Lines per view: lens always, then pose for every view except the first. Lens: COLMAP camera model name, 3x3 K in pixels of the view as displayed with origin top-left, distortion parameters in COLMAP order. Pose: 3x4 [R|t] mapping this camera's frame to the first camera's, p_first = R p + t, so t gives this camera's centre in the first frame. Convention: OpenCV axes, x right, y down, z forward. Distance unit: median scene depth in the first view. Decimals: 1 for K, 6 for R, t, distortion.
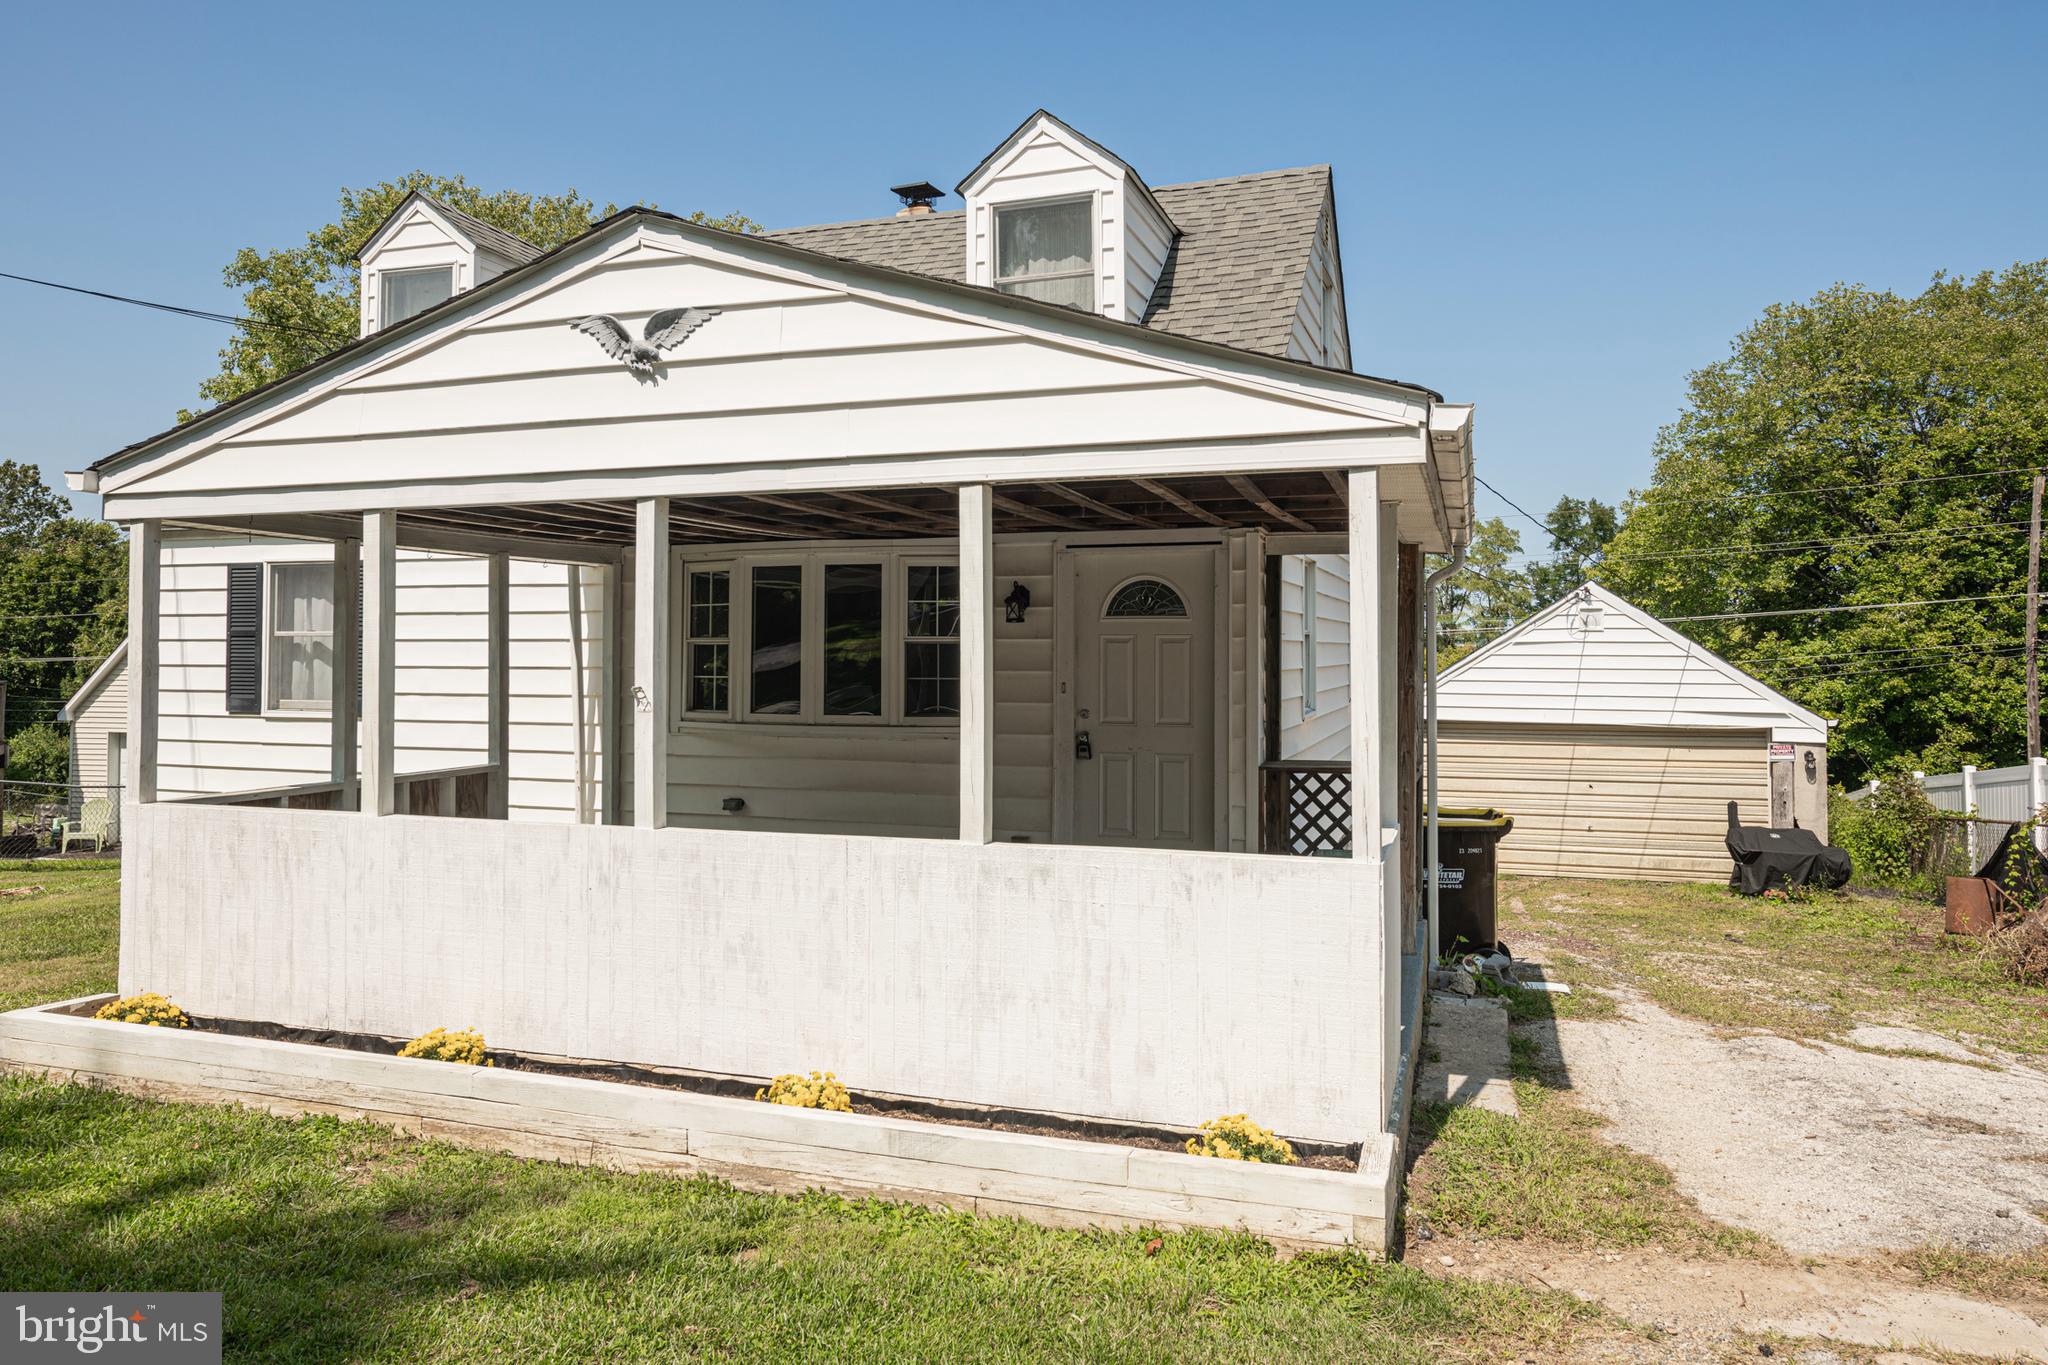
lens RADIAL K [[1363.4, 0, 1021.7], [0, 1363.4, 621.1], [0, 0, 1]] dist [-0.001023, -0.000698]
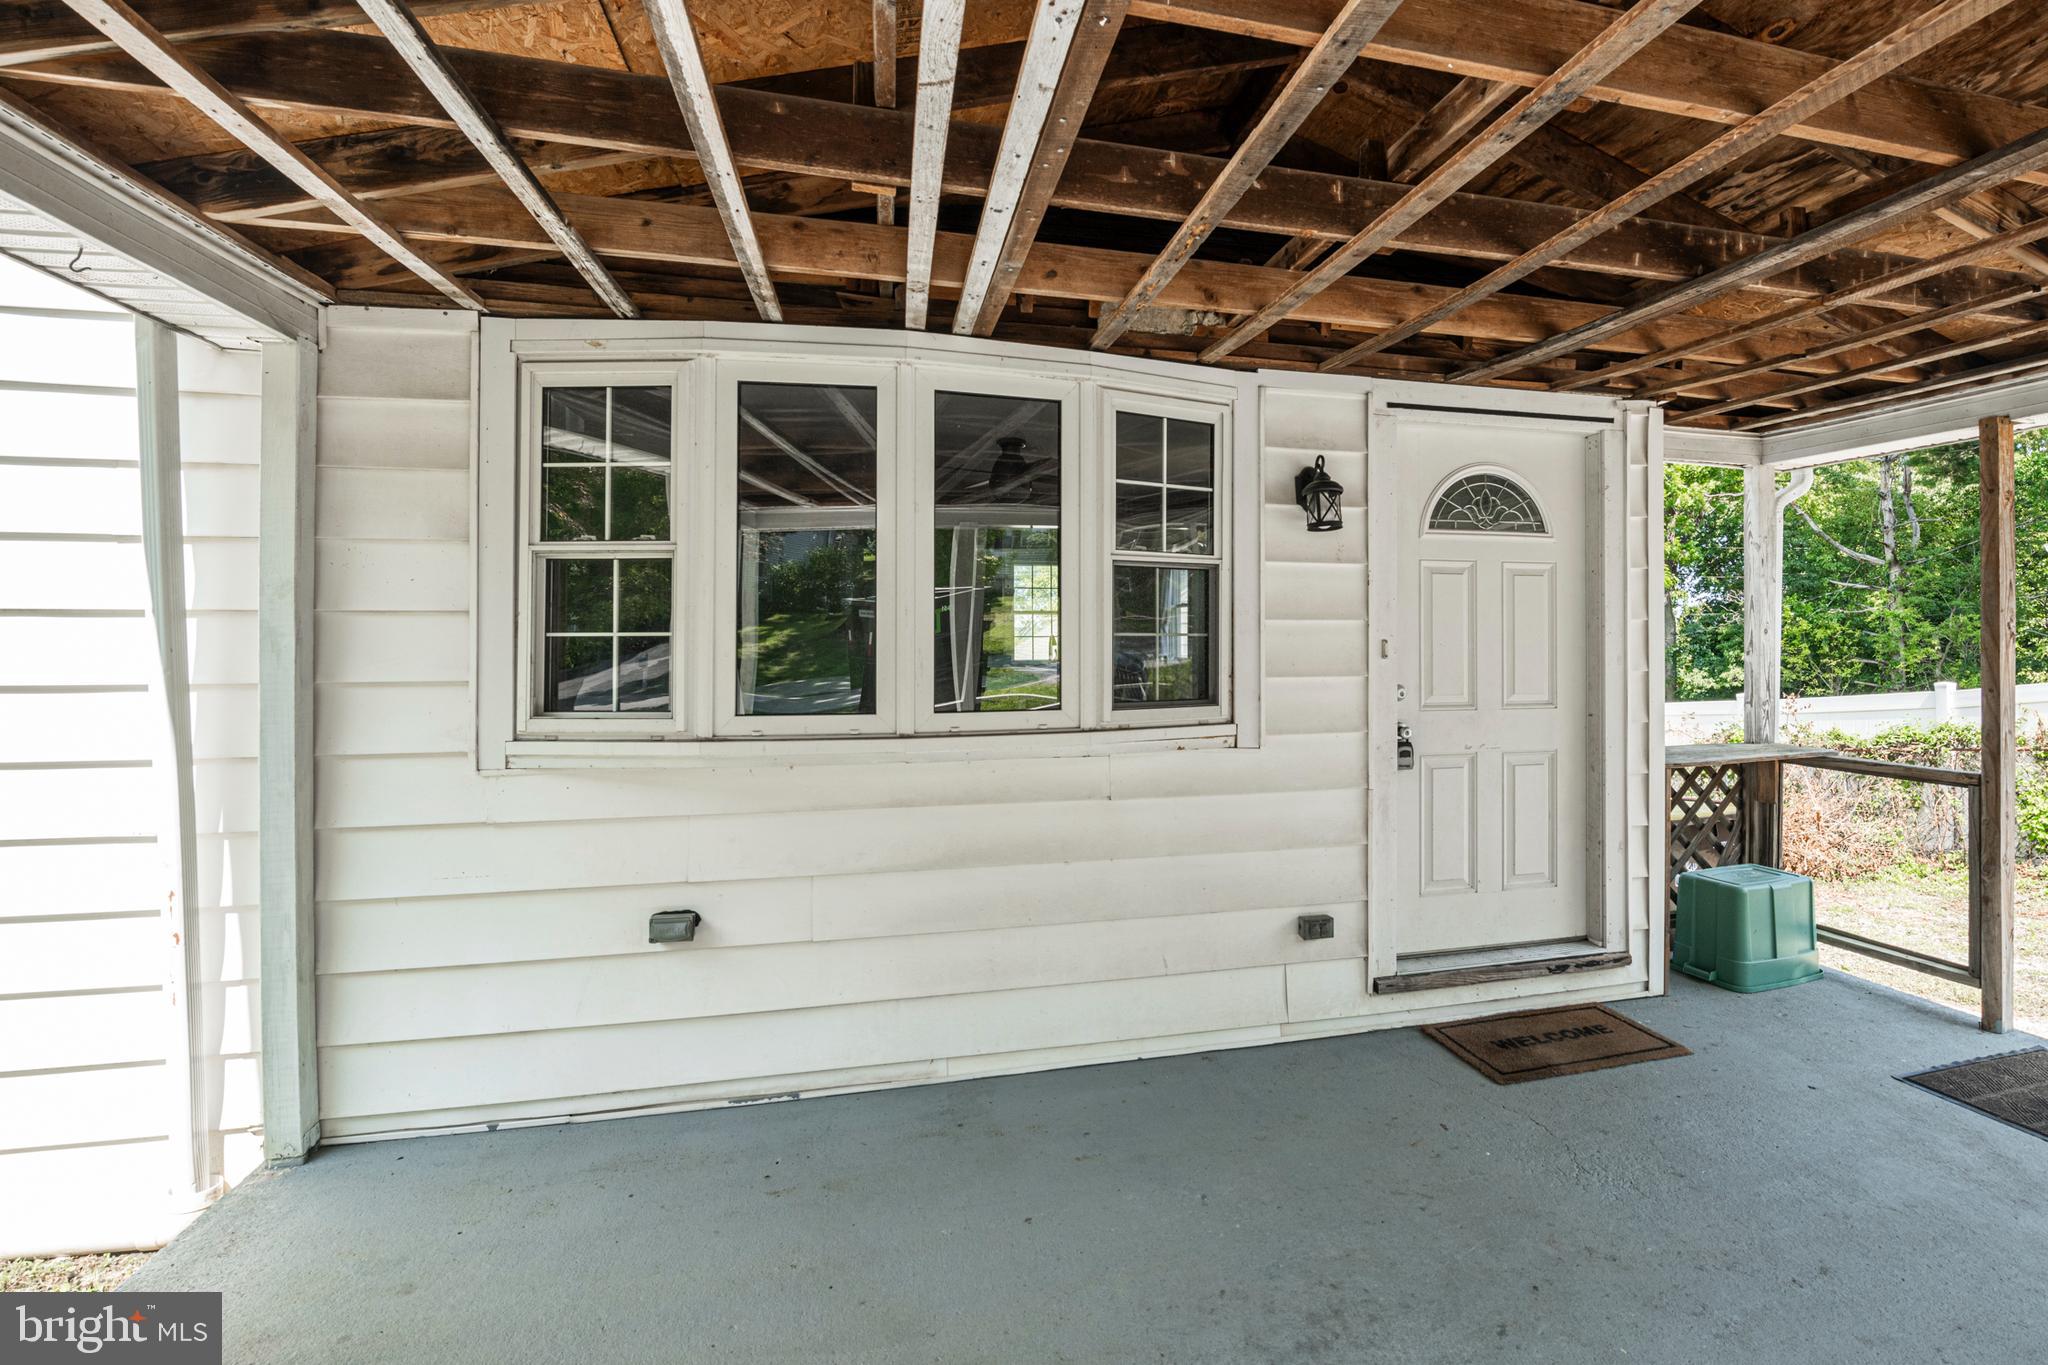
lens RADIAL K [[942.5, 0, 1137.9], [0, 942.5, 633.9], [0, 0, 1]] dist [-0.021837, -0.000403]
pose [[0.830680, 0.001129, 0.556749, -0.265617], [-0.010943, 0.999838, 0.014299, 0.036433], [-0.556642, -0.017970, 0.830558, 0.698134]]
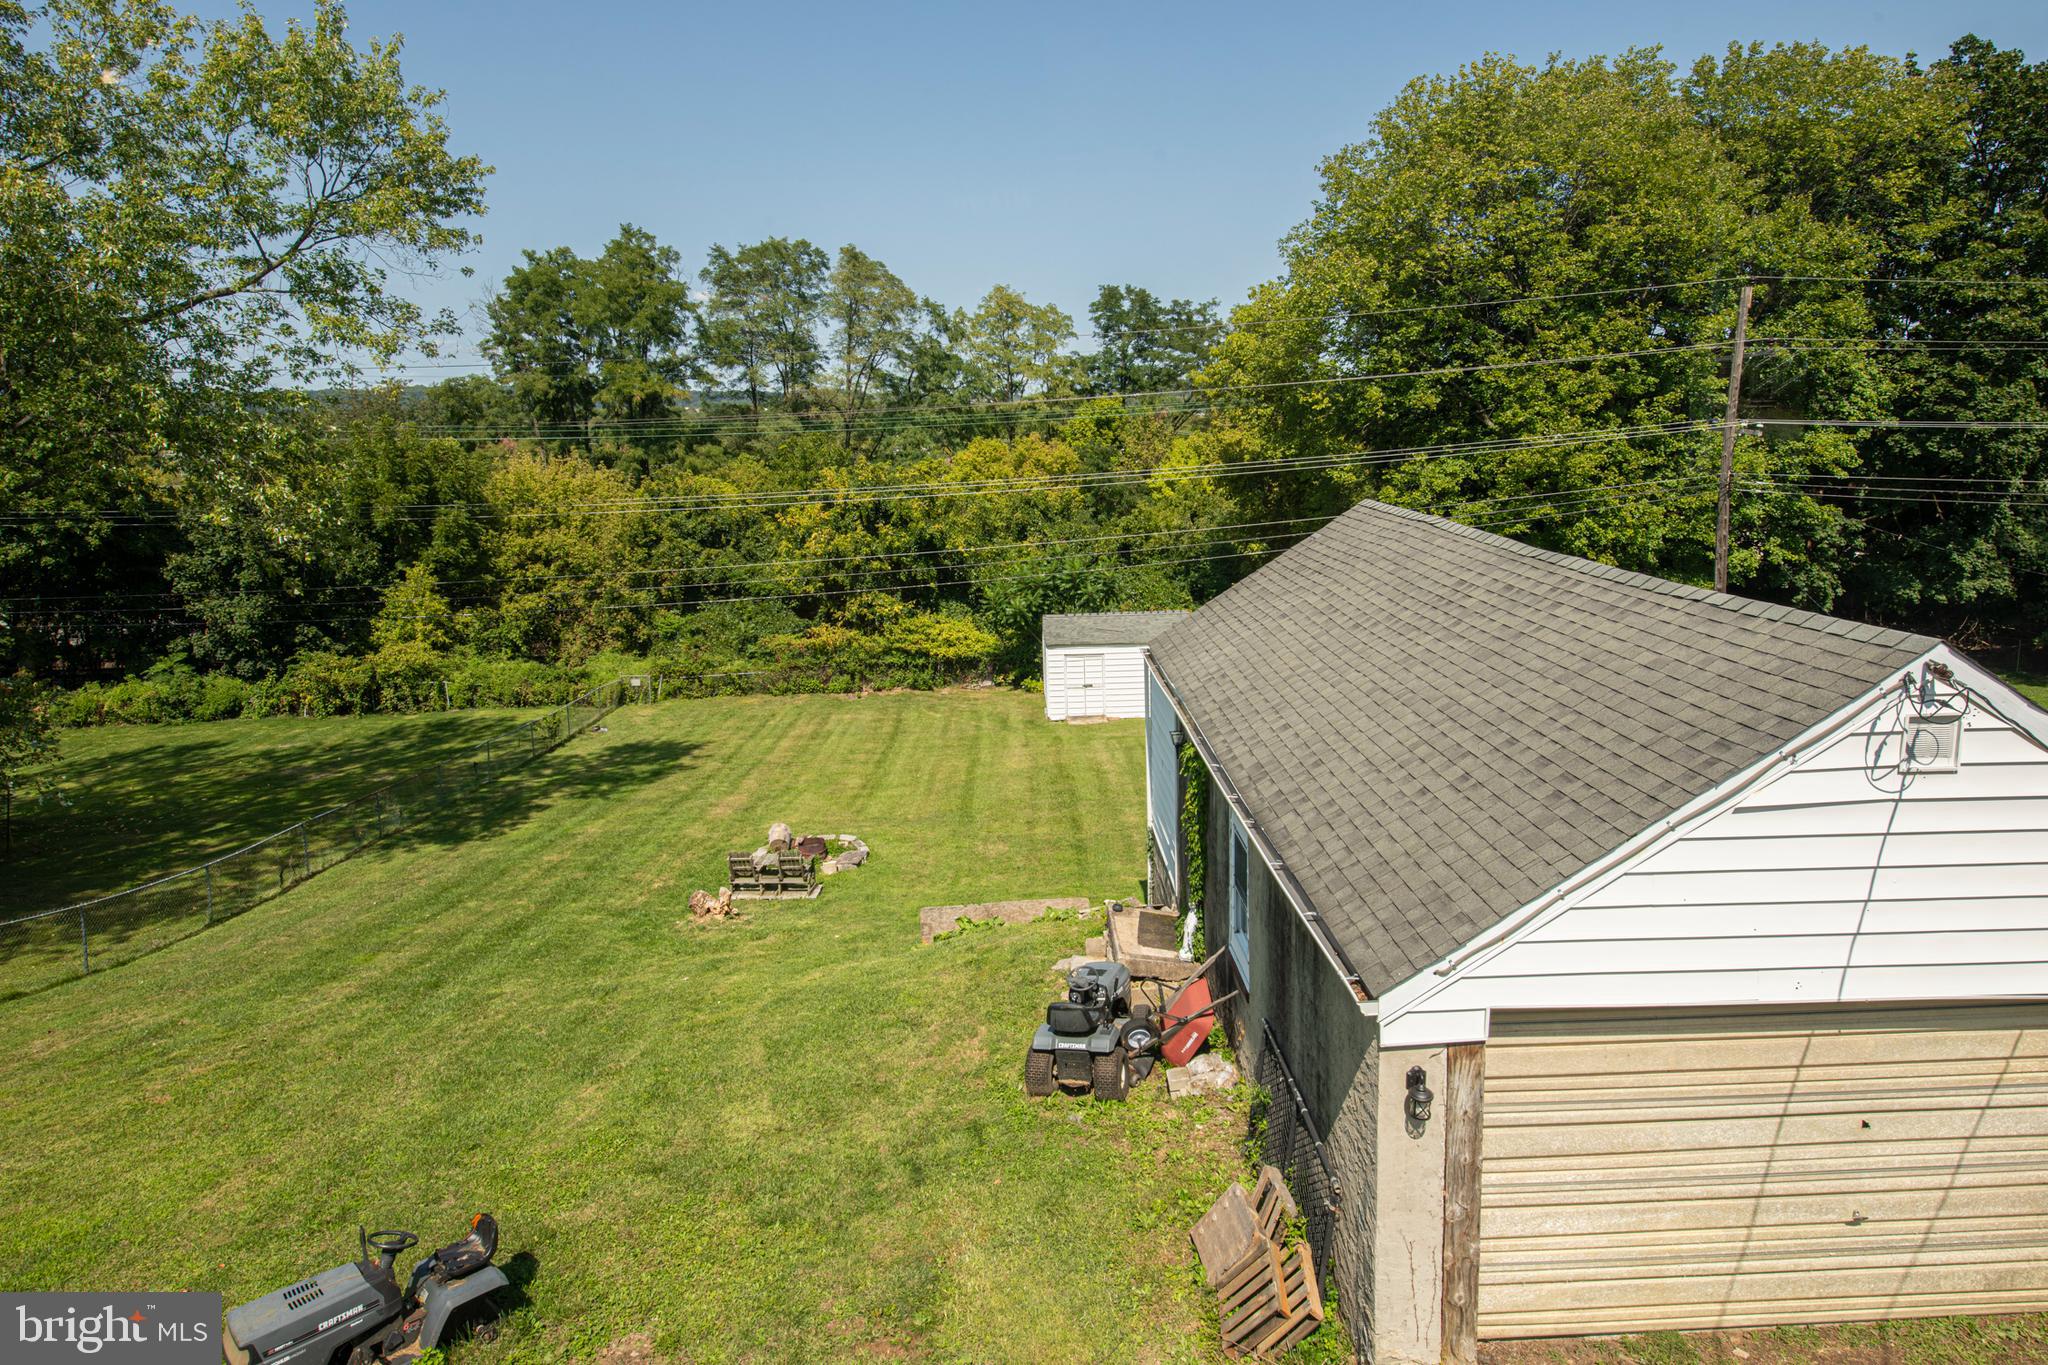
lens RADIAL K [[1186.2, 0, 1013.3], [0, 1186.2, 567.4], [0, 0, 1]] dist [-0.001817, -0.001300]
pose [[0.941544, -0.070435, 0.329444, 0.161067], [0.018709, 0.987323, 0.157620, -0.235047], [-0.336370, -0.142242, 0.930926, 1.736104]]
